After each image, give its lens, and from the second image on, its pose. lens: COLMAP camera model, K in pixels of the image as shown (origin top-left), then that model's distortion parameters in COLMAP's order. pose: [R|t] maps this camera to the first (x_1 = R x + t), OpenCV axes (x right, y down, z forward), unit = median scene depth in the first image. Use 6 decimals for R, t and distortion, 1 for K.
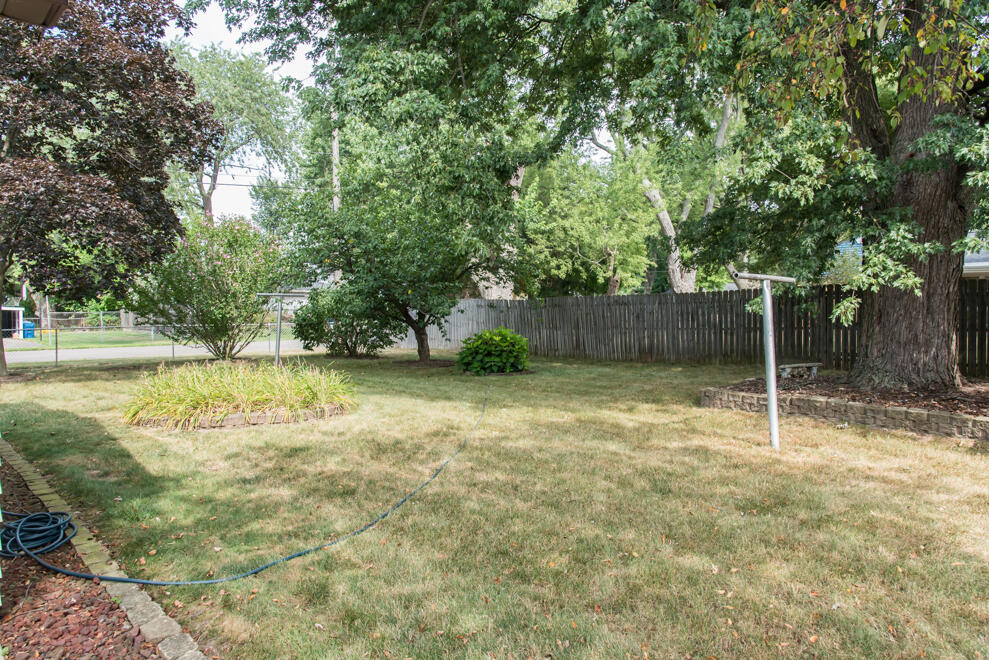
lens RADIAL K [[680.7, 0, 499.1], [0, 680.7, 335.1], [0, 0, 1]] dist [-0.009205, -0.002263]
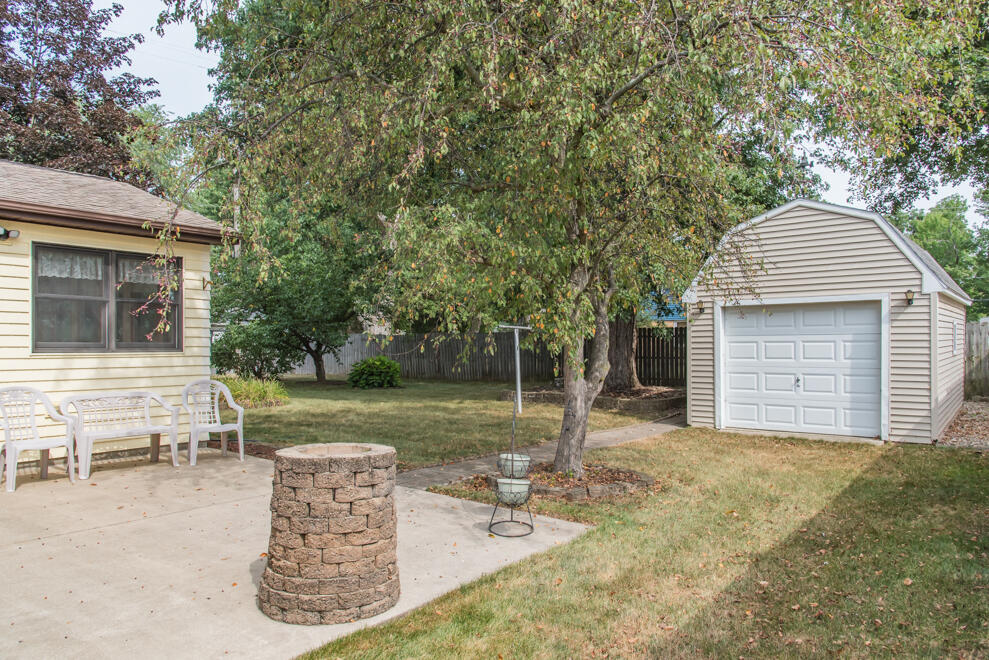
lens RADIAL K [[680.7, 0, 499.1], [0, 680.7, 335.1], [0, 0, 1]] dist [-0.009205, -0.002263]
pose [[0.984786, 0.009816, 0.173493, -0.000256], [-0.001136, 0.998745, -0.050062, 0.015052], [-0.173766, 0.049104, 0.983562, -0.369033]]
